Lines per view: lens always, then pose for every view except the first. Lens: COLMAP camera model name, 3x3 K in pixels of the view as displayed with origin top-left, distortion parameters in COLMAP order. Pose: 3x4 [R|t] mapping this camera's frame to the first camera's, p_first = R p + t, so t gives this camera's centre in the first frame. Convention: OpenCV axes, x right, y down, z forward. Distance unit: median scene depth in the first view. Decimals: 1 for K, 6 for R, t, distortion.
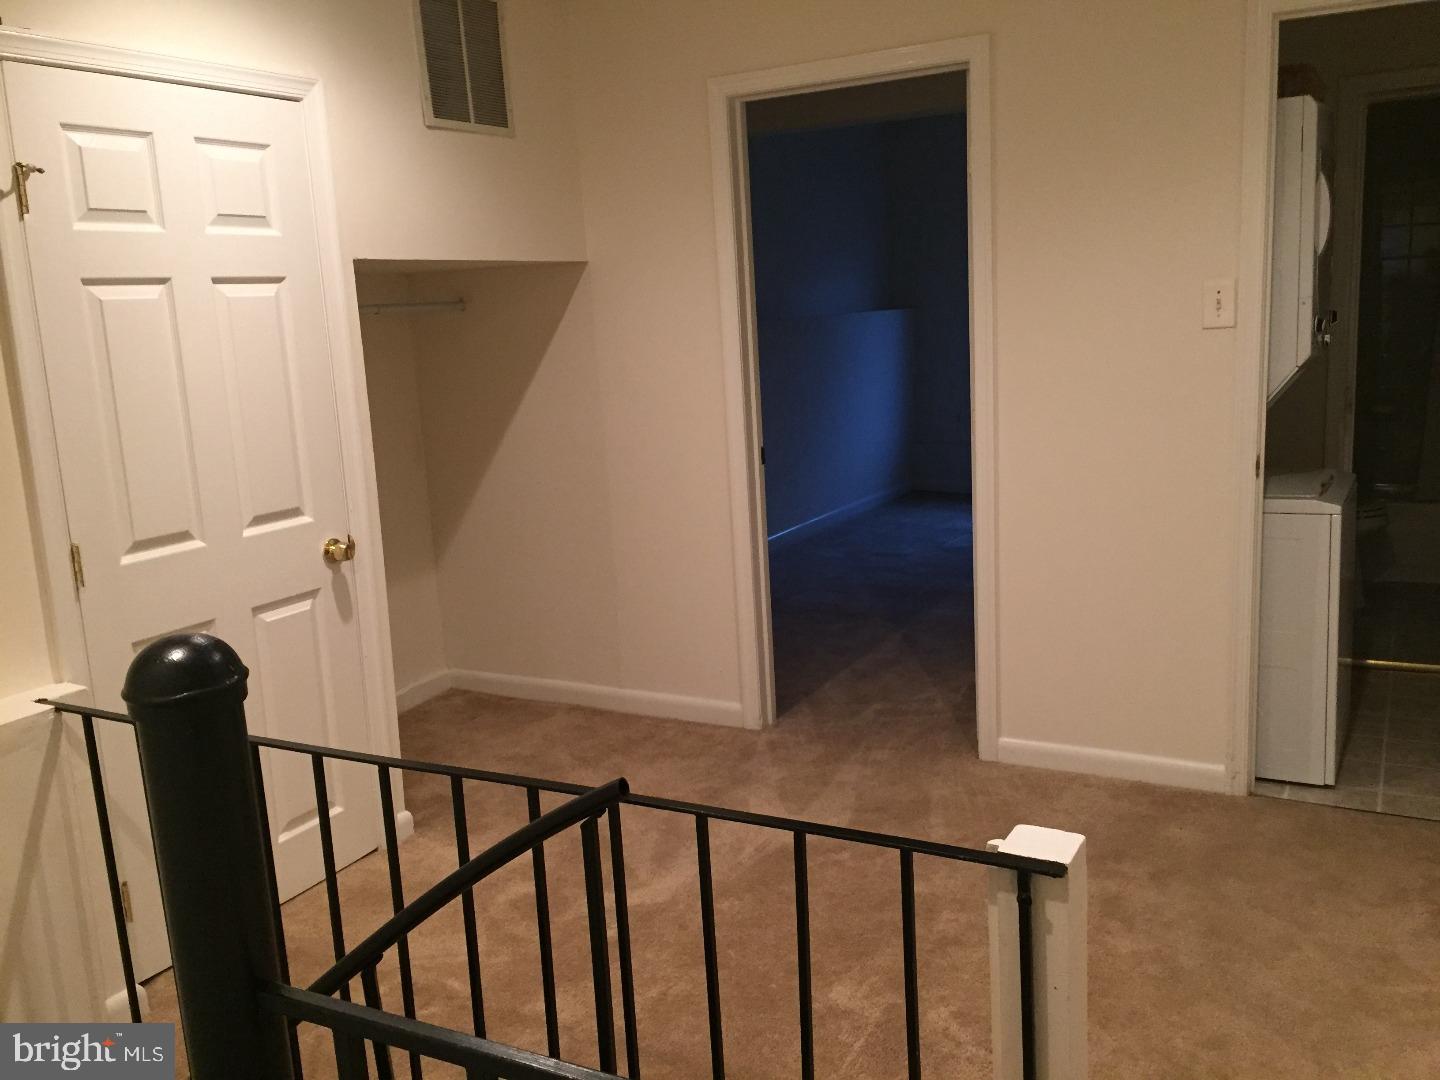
lens RADIAL K [[1253.1, 0, 720.0], [0, 1253.1, 540.0], [0, 0, 1]] dist [0.000951, 0.001826]
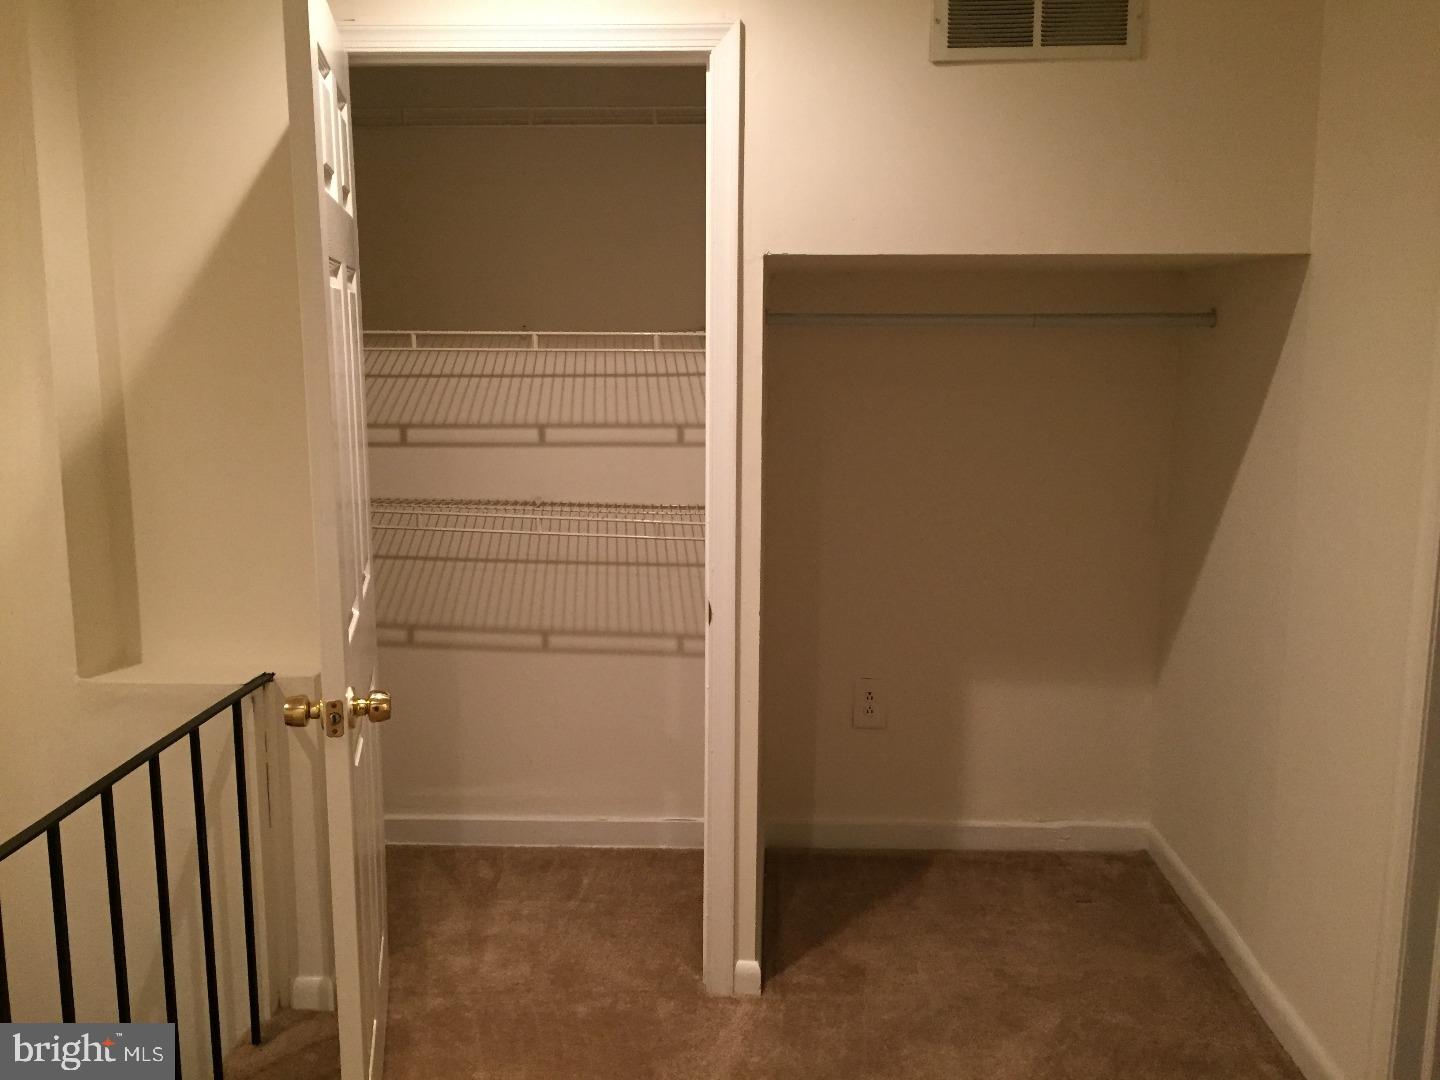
lens RADIAL K [[1253.1, 0, 720.0], [0, 1253.1, 540.0], [0, 0, 1]] dist [0.000951, 0.001826]
pose [[0.459188, 0.187125, -0.868407, 0.353631], [-0.185557, 0.976203, 0.112236, -0.121695], [0.868743, 0.109601, 0.482983, 0.566215]]
